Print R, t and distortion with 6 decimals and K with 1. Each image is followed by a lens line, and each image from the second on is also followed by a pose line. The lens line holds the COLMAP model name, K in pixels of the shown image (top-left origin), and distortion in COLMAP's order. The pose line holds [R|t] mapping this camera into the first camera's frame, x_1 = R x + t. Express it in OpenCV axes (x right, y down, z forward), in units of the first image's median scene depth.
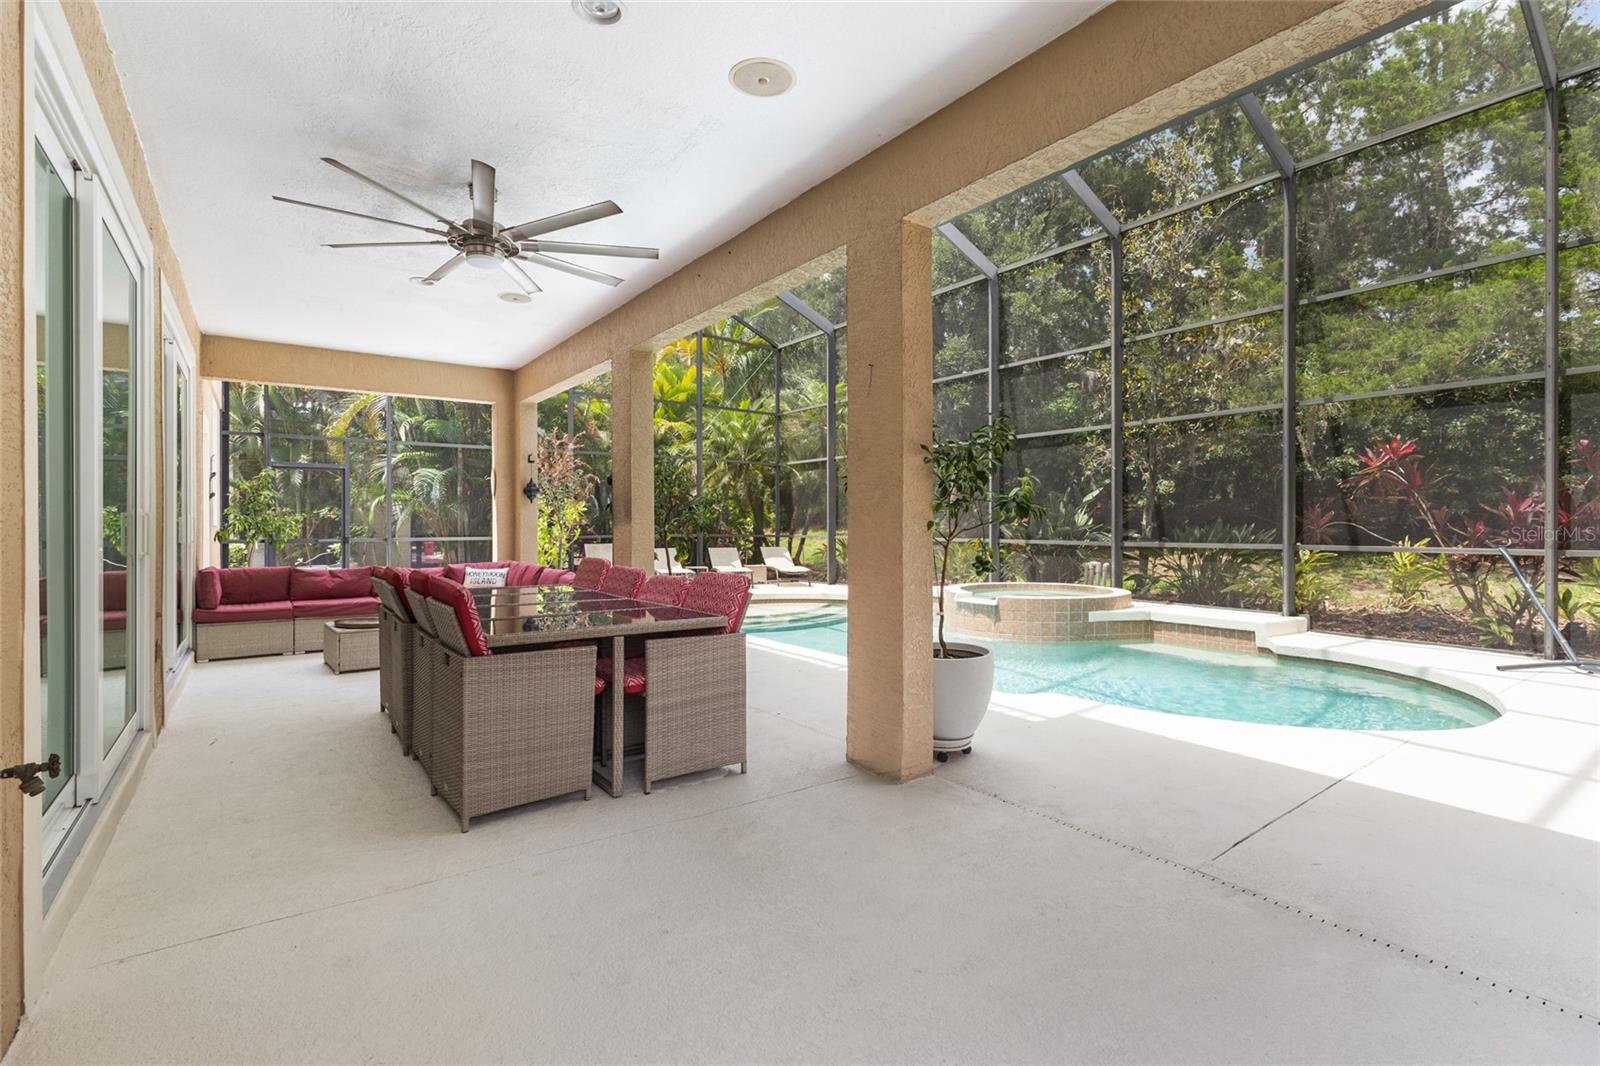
lens RADIAL K [[744.3, 0, 811.7], [0, 744.3, 526.7], [0, 0, 1]] dist [0.001815, 0.000480]
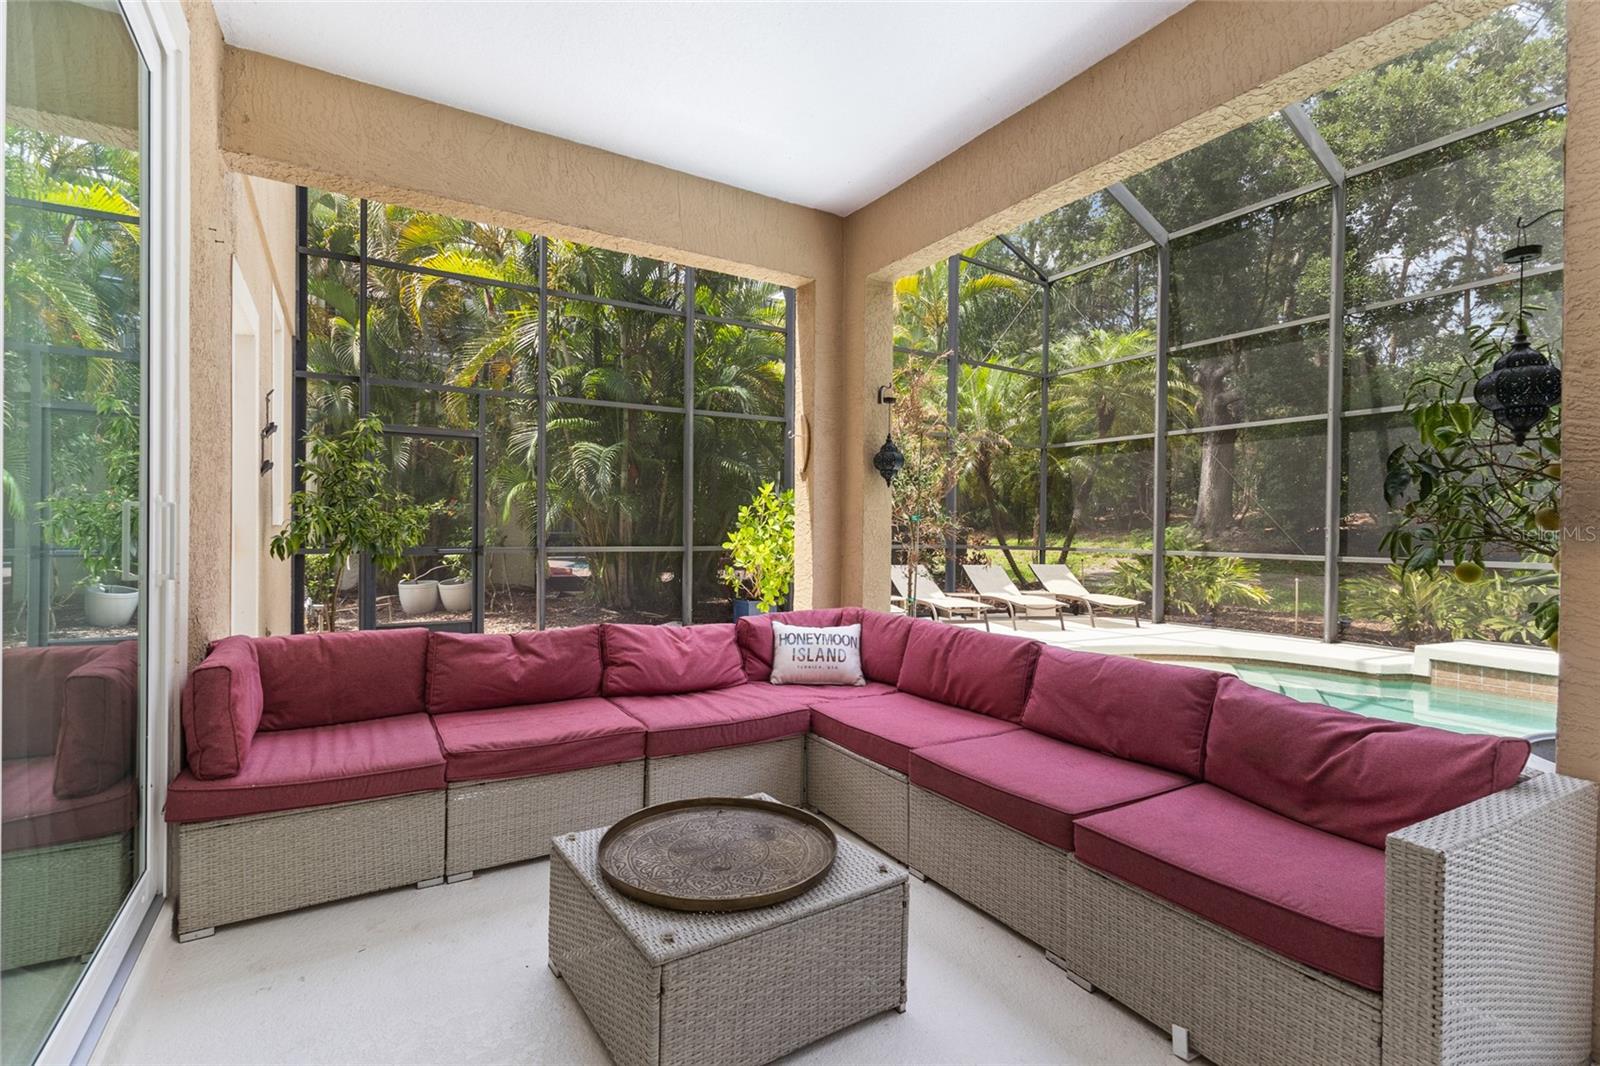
lens RADIAL K [[736.3, 0, 803.1], [0, 736.3, 525.9], [0, 0, 1]] dist [-0.004231, -0.000388]
pose [[0.996554, 0.012360, -0.082016, -0.378131], [-0.012917, 0.999897, -0.006271, -0.002597], [0.081930, 0.007309, 0.996611, 0.502790]]
